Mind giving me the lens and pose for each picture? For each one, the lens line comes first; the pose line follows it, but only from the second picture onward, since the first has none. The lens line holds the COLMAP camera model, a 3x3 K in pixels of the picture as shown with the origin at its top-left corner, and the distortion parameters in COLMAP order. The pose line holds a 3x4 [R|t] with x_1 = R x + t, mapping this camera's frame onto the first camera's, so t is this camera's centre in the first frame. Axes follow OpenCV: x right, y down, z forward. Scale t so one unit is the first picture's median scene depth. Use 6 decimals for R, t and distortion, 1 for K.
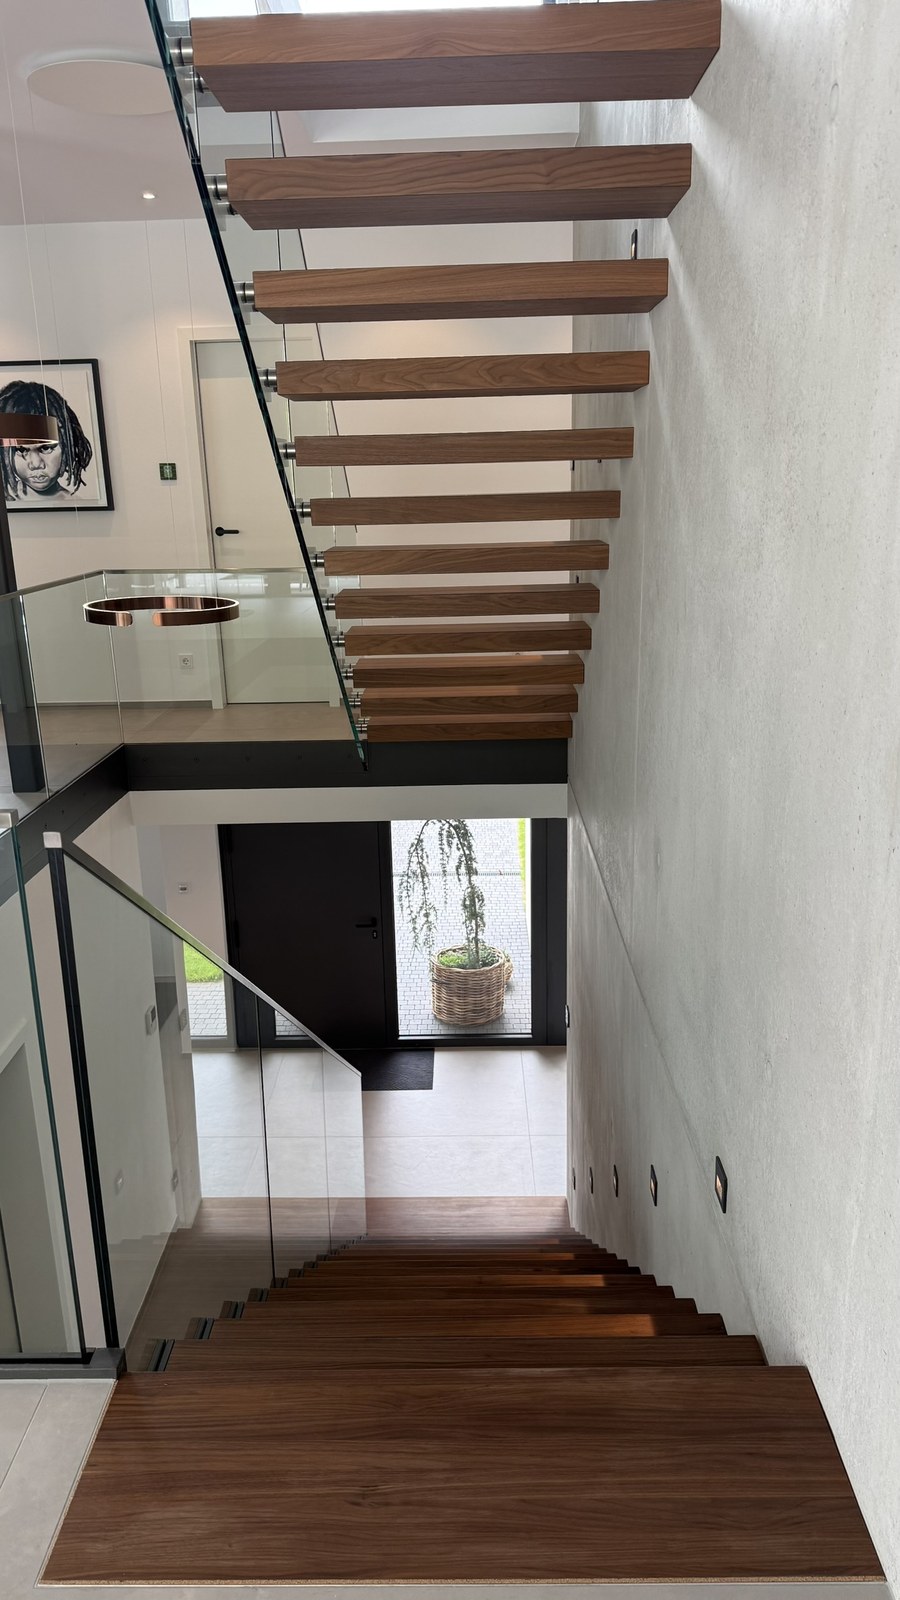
lens RADIAL K [[1177.6, 0, 452.4], [0, 1177.6, 797.8], [0, 0, 1]] dist [0.096552, -0.059443]
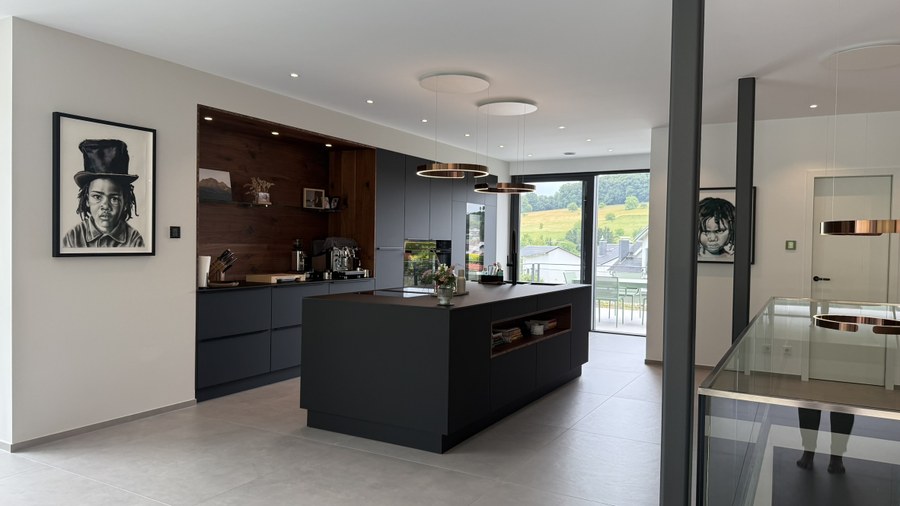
lens RADIAL K [[662.4, 0, 454.1], [0, 662.4, 252.8], [0, 0, 1]] dist [0.096552, -0.059443]
pose [[0.894219, 0.051973, -0.444603, -0.266727], [-0.159522, 0.965026, -0.208033, 0.032699], [0.418241, 0.256951, 0.871235, -0.102368]]
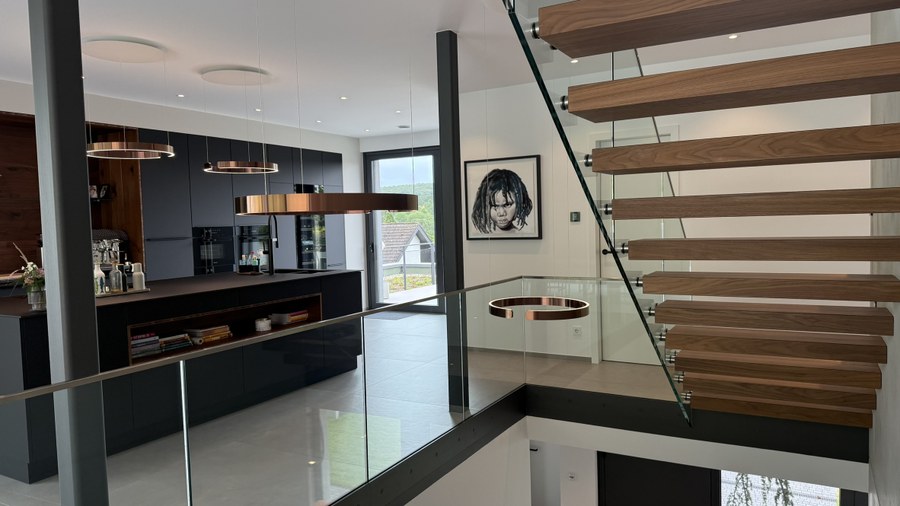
lens RADIAL K [[662.4, 0, 444.9], [0, 662.4, 252.1], [0, 0, 1]] dist [0.096552, -0.059443]
pose [[0.886971, 0.026587, -0.461060, 0.029400], [-0.120223, 0.977214, -0.174929, -0.049023], [0.445903, 0.210586, 0.869956, 0.147035]]
